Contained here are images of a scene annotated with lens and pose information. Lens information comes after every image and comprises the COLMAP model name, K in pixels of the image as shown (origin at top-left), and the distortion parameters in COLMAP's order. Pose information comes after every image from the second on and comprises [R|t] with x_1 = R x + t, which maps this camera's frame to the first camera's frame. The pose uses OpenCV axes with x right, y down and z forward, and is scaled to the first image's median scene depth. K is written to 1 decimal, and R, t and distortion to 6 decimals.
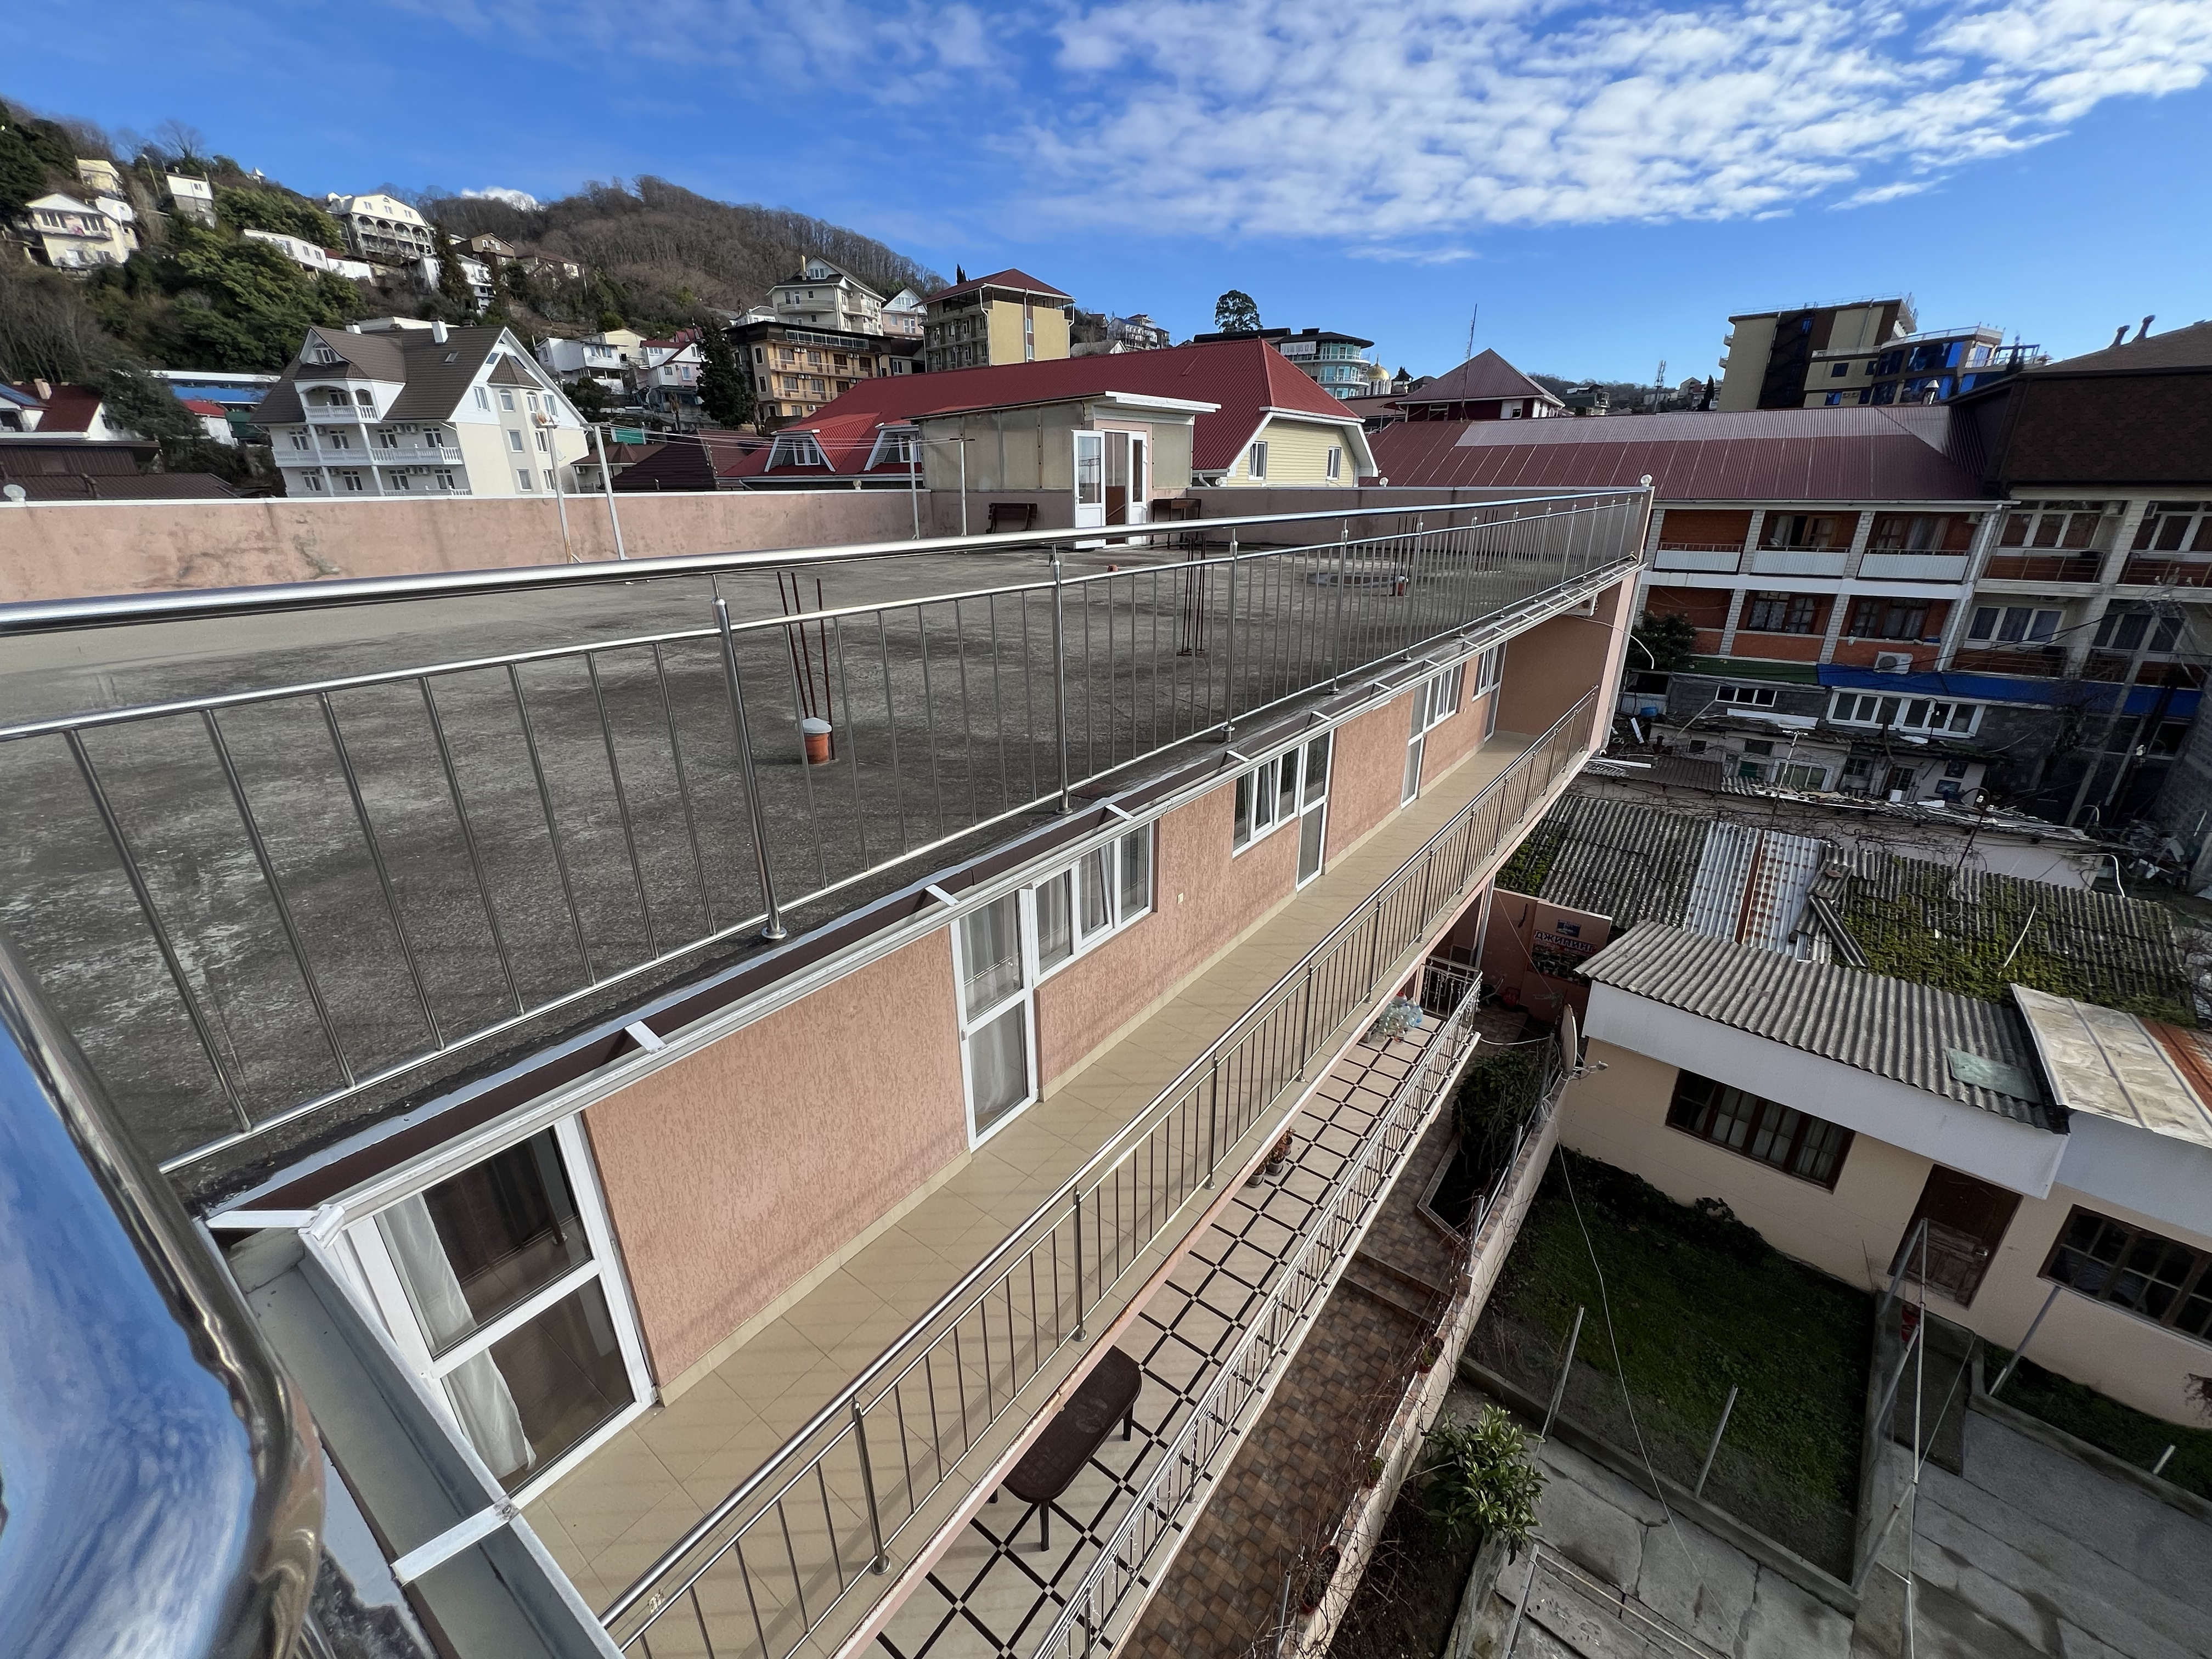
lens RADIAL K [[893.3, 0, 1106.0], [0, 893.3, 829.5], [0, 0, 1]] dist [0.000270, -0.000038]
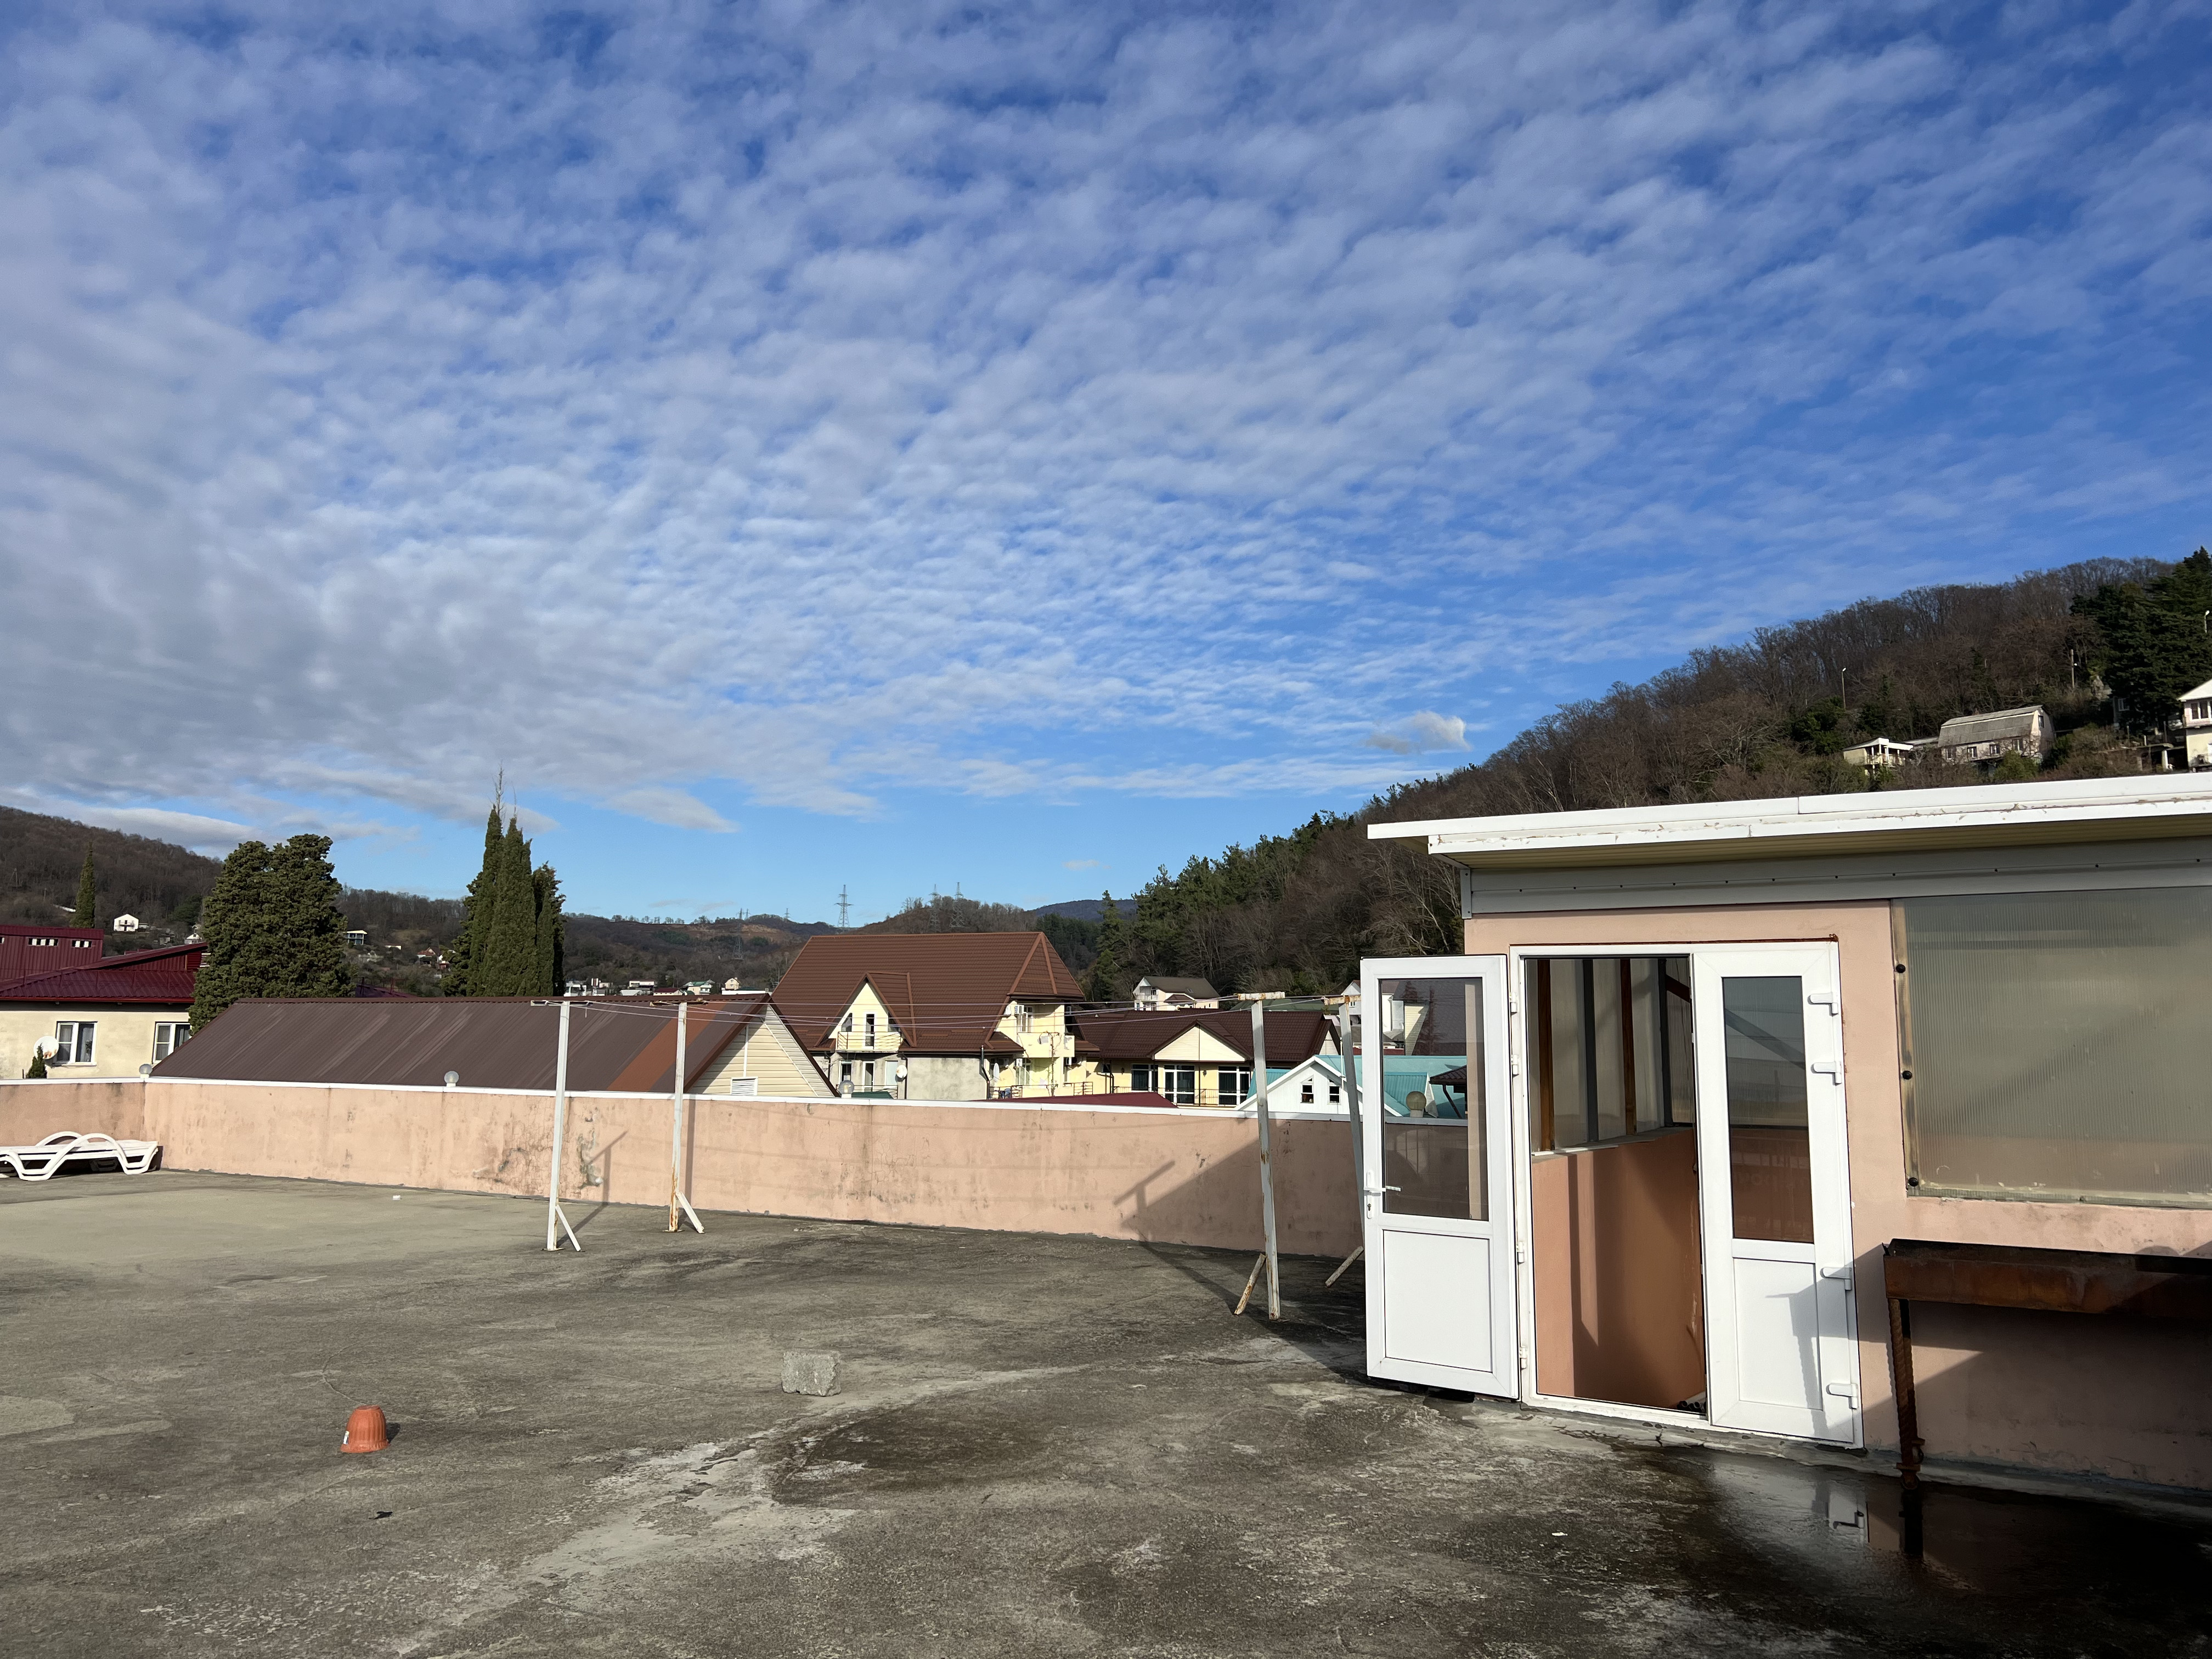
lens RADIAL K [[1646.8, 0, 1131.9], [0, 1646.8, 831.8], [0, 0, 1]] dist [0.045836, -0.063847]
pose [[0.116492, -0.114448, -0.986576, 0.489771], [-0.367971, 0.917674, -0.149904, -0.391118], [0.922511, 0.380494, 0.064788, 0.909219]]
